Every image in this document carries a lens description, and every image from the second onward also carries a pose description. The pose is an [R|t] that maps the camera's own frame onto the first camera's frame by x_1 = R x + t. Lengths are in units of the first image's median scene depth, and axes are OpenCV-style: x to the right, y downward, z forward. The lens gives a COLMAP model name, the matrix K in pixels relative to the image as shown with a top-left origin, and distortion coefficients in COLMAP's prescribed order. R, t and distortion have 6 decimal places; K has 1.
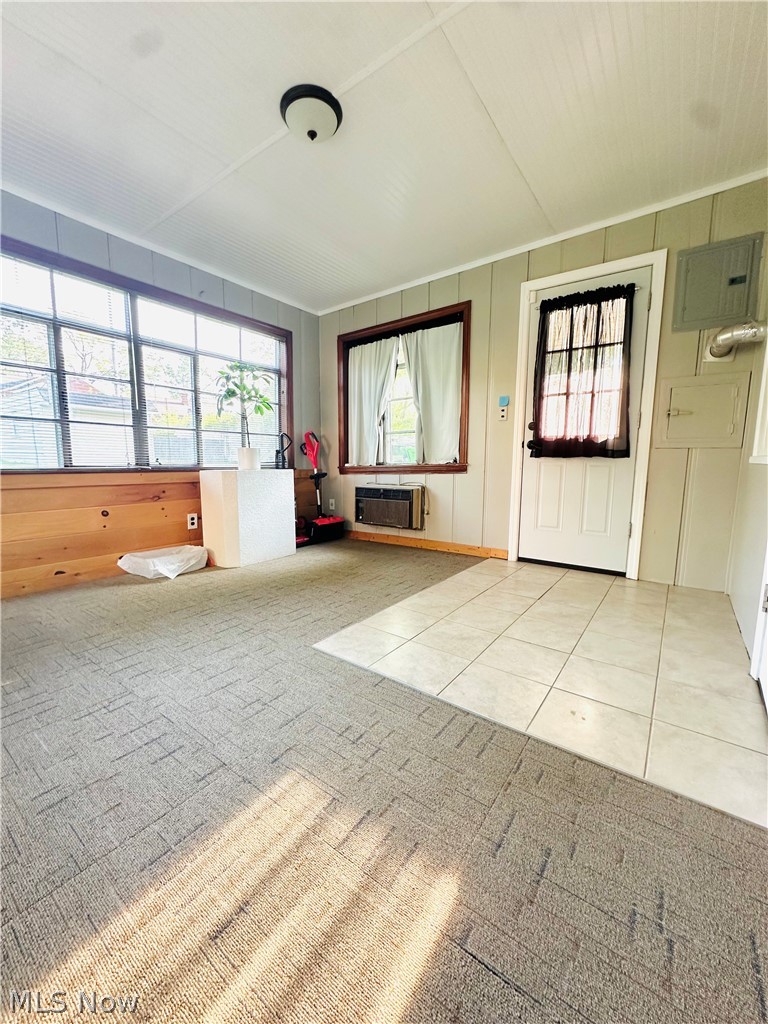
lens RADIAL K [[409.9, 0, 384.8], [0, 409.9, 512.3], [0, 0, 1]] dist [0.000117, 0.000351]
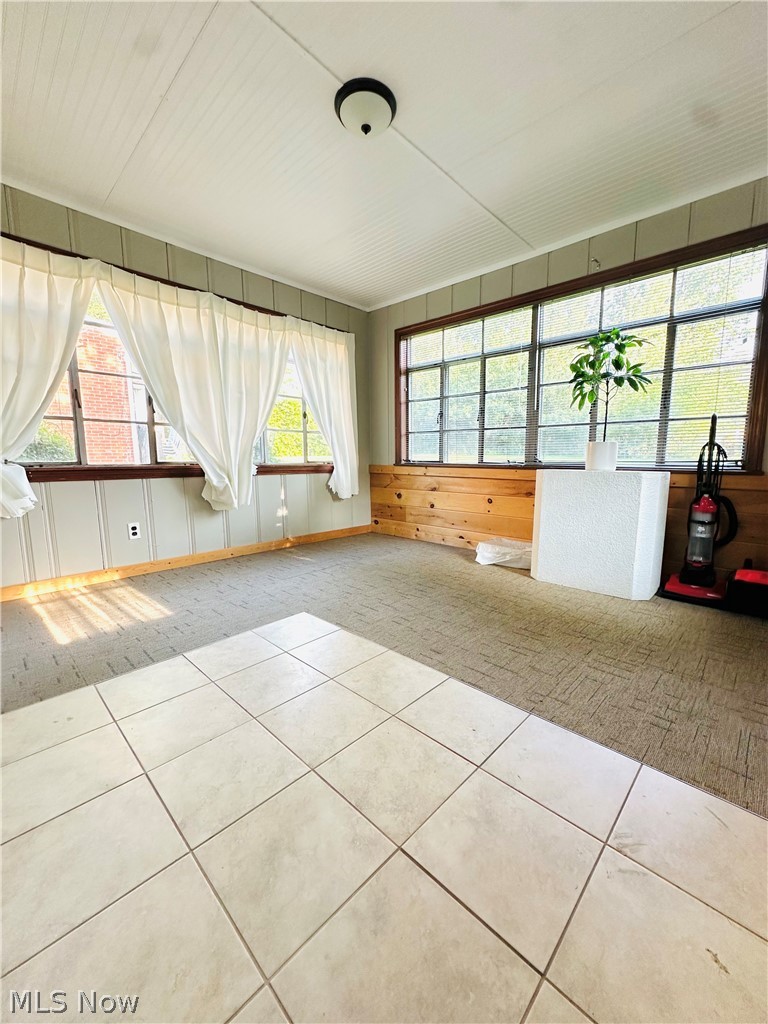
lens RADIAL K [[409.9, 0, 385.4], [0, 409.9, 512.1], [0, 0, 1]] dist [0.000117, 0.000351]
pose [[-0.148468, 0.126999, -0.980729, 0.639533], [-0.121469, 0.981868, 0.145535, -0.115843], [0.981429, 0.140735, -0.130349, 0.922499]]
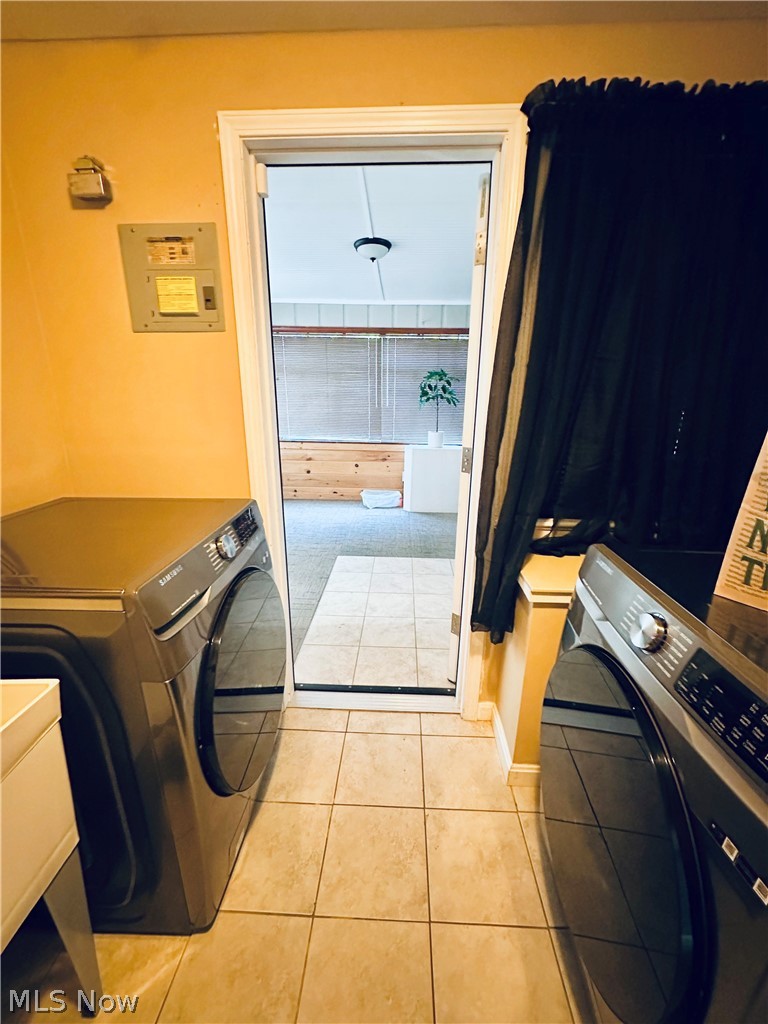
lens RADIAL K [[409.9, 0, 382.5], [0, 409.9, 512.7], [0, 0, 1]] dist [0.000117, 0.000351]
pose [[0.542746, 0.233480, -0.806792, 0.984140], [-0.111444, 0.972111, 0.206352, -0.198790], [0.832470, -0.022085, 0.553629, 0.079686]]
